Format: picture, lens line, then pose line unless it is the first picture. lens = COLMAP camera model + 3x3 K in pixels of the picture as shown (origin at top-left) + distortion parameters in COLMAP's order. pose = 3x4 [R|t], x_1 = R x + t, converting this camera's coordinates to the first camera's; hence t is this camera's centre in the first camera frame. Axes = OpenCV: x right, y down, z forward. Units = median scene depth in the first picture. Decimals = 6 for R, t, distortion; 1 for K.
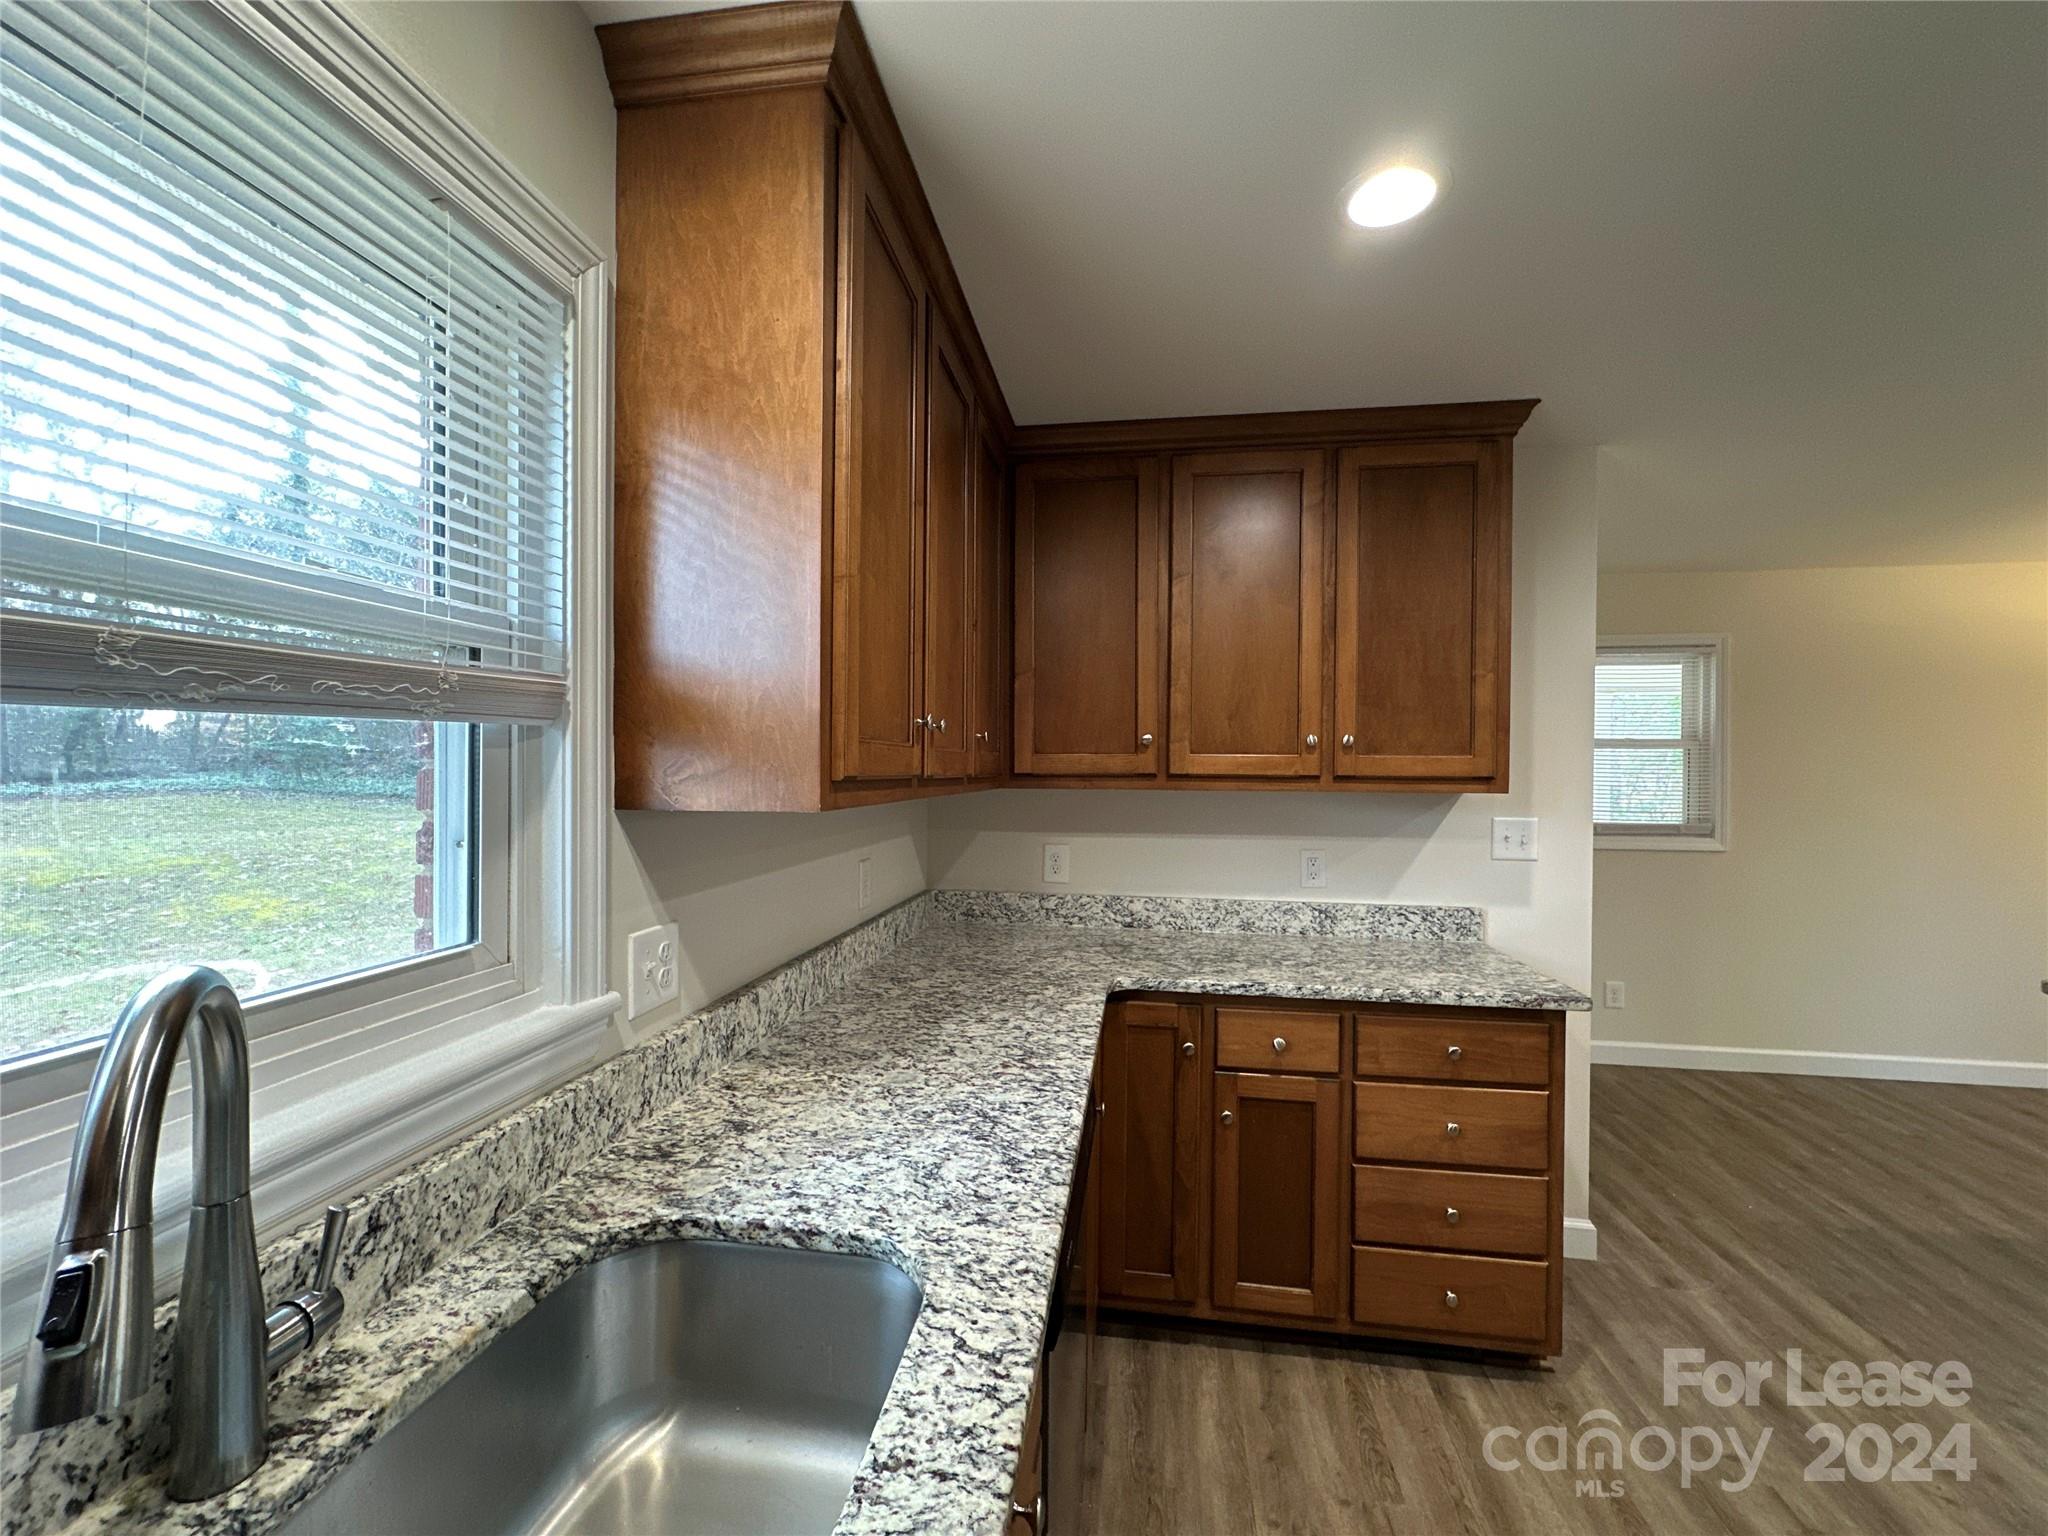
lens RADIAL K [[818.1, 0, 1022.7], [0, 818.1, 771.3], [0, 0, 1]] dist [-0.004337, 0.001128]
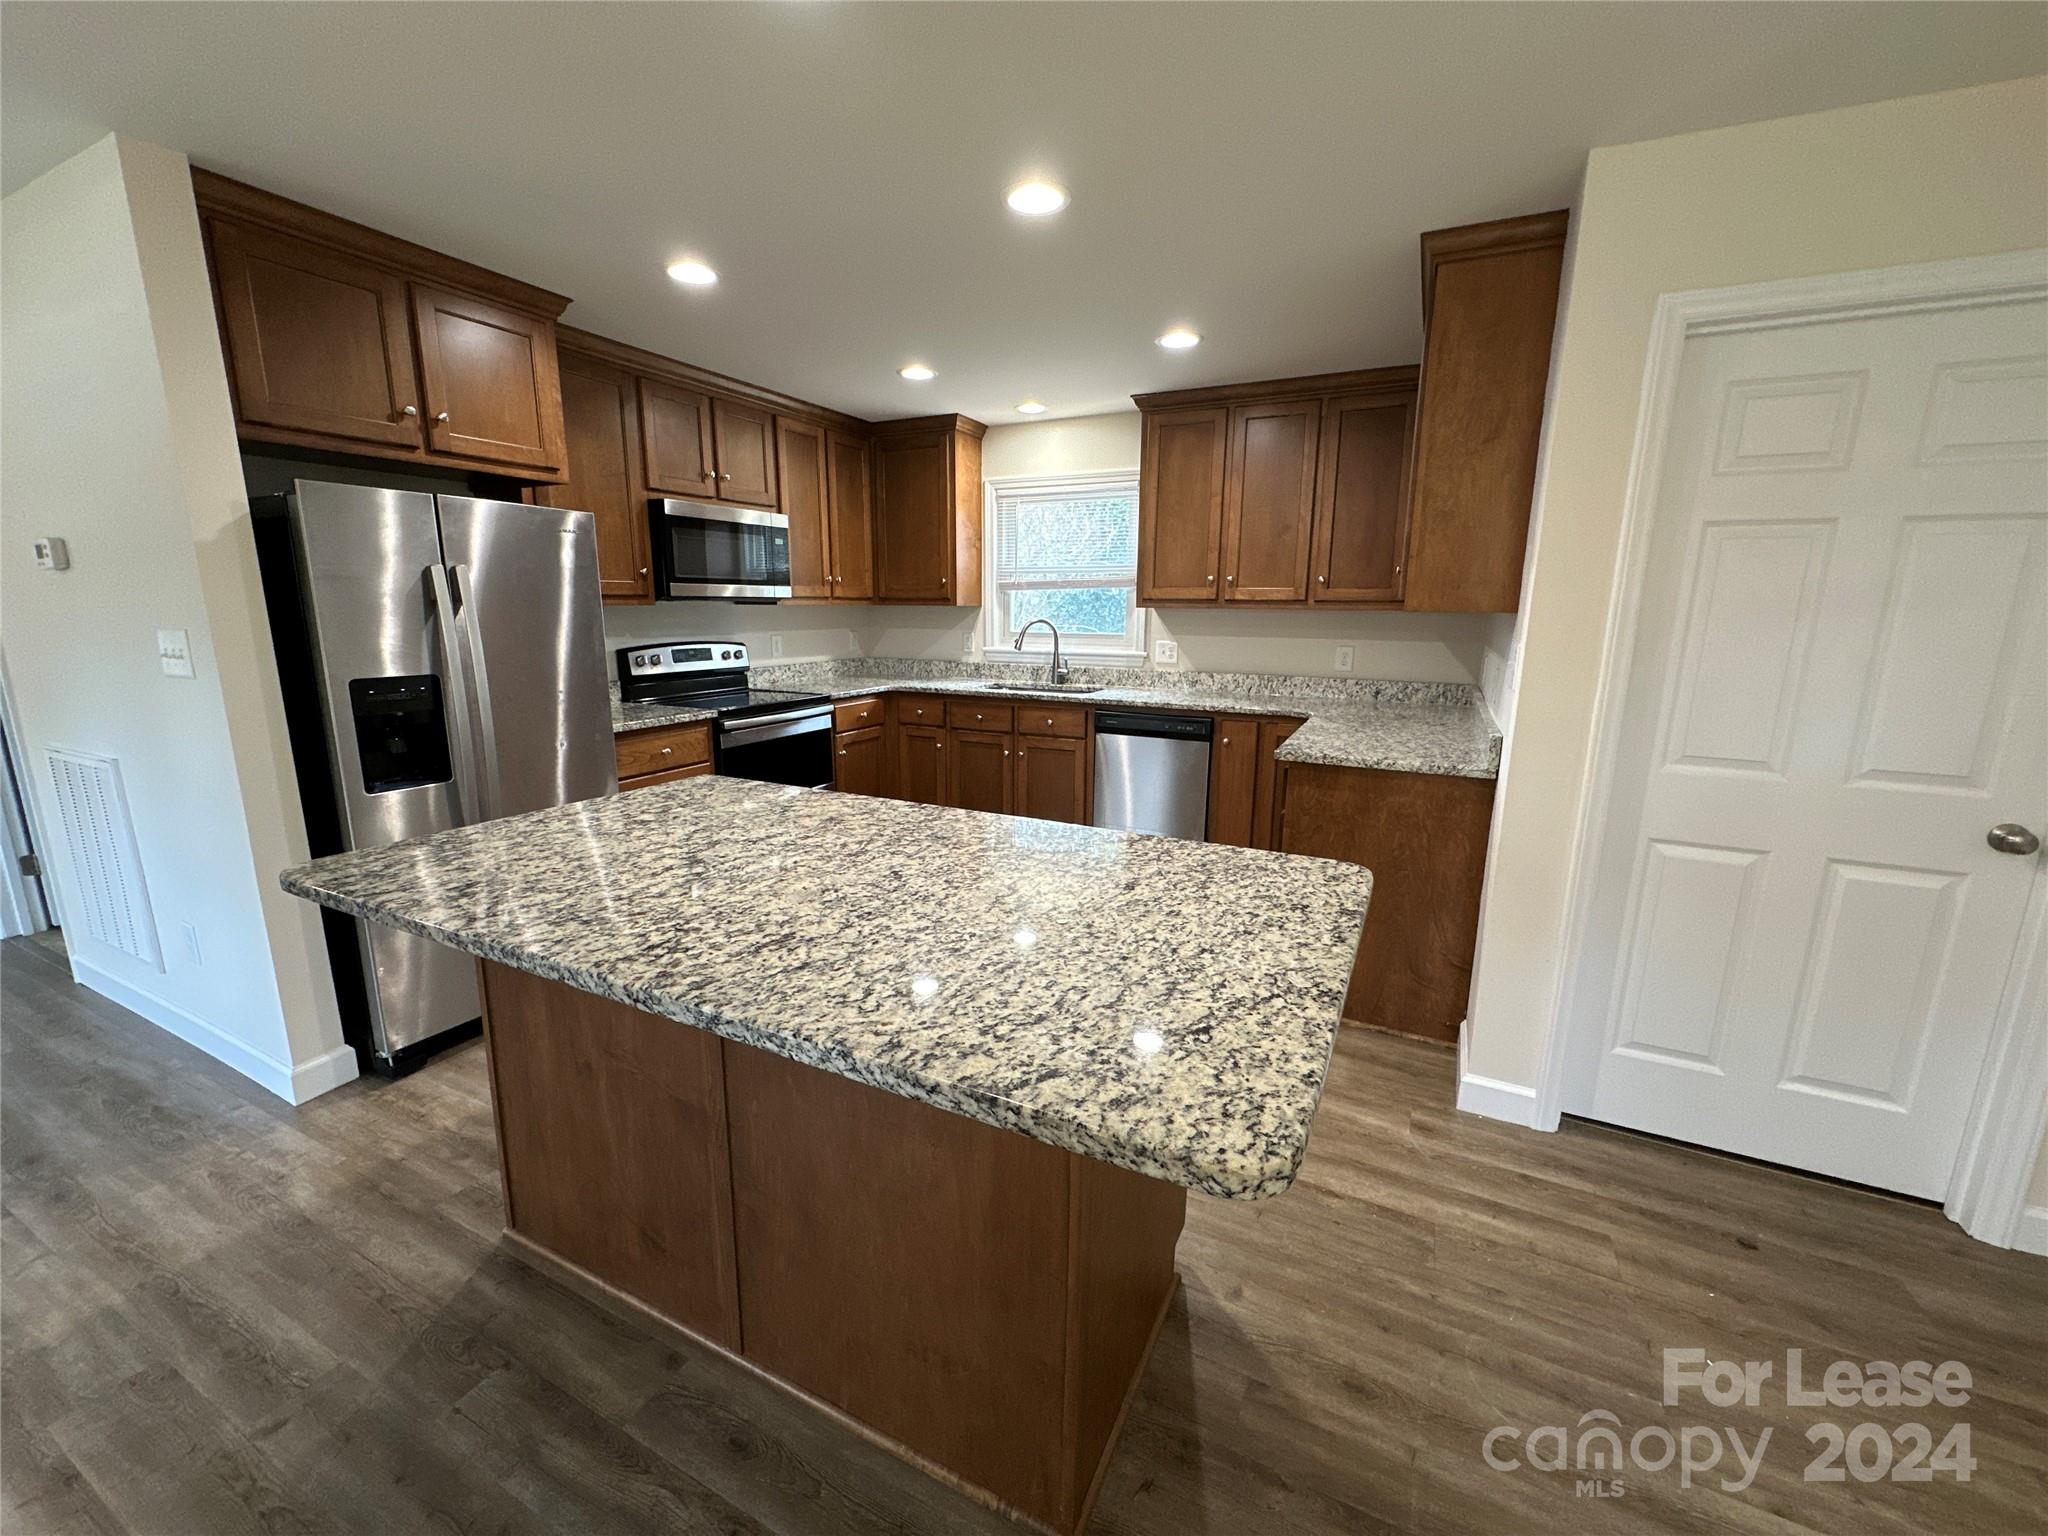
lens RADIAL K [[815.4, 0, 1022.5], [0, 815.4, 771.3], [0, 0, 1]] dist [-0.002894, 0.000532]
pose [[-0.304295, 0.183122, -0.934811, 2.333393], [-0.012945, 0.980463, 0.196278, 0.036751], [0.952490, 0.071827, -0.295979, 1.061436]]
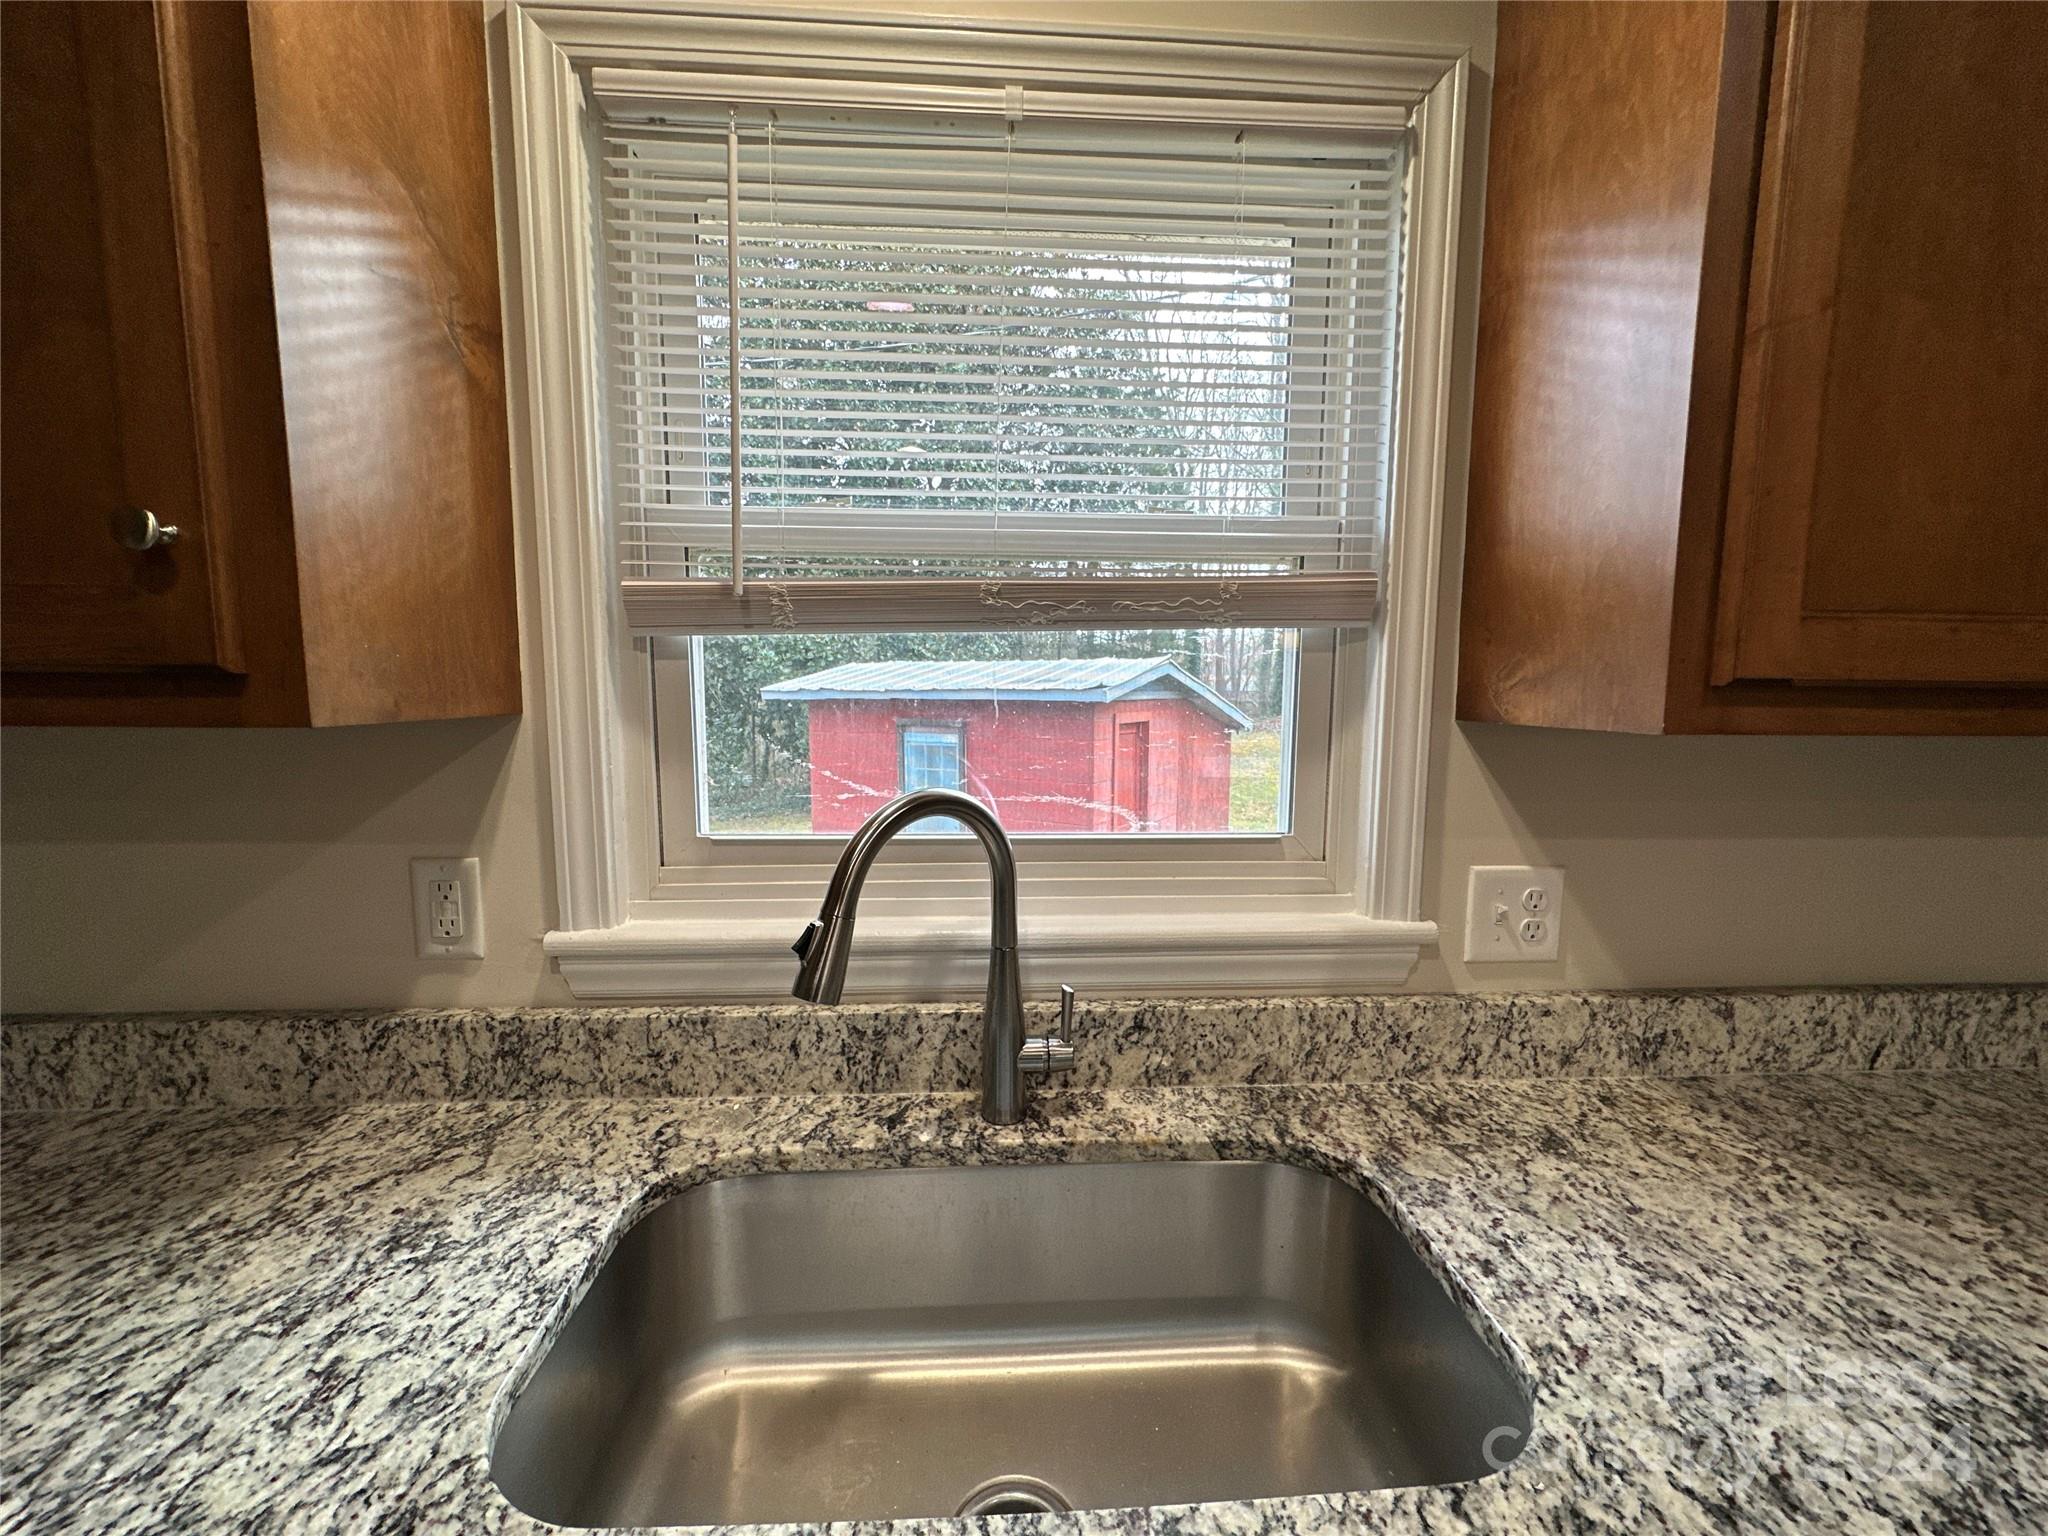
lens RADIAL K [[818.1, 0, 1022.7], [0, 818.1, 771.3], [0, 0, 1]] dist [-0.004337, 0.001128]
pose [[0.210480, 0.099819, -0.972489, 0.167801], [-0.009949, 0.994941, 0.099970, 0.012144], [0.977548, -0.011367, 0.210408, 0.236316]]
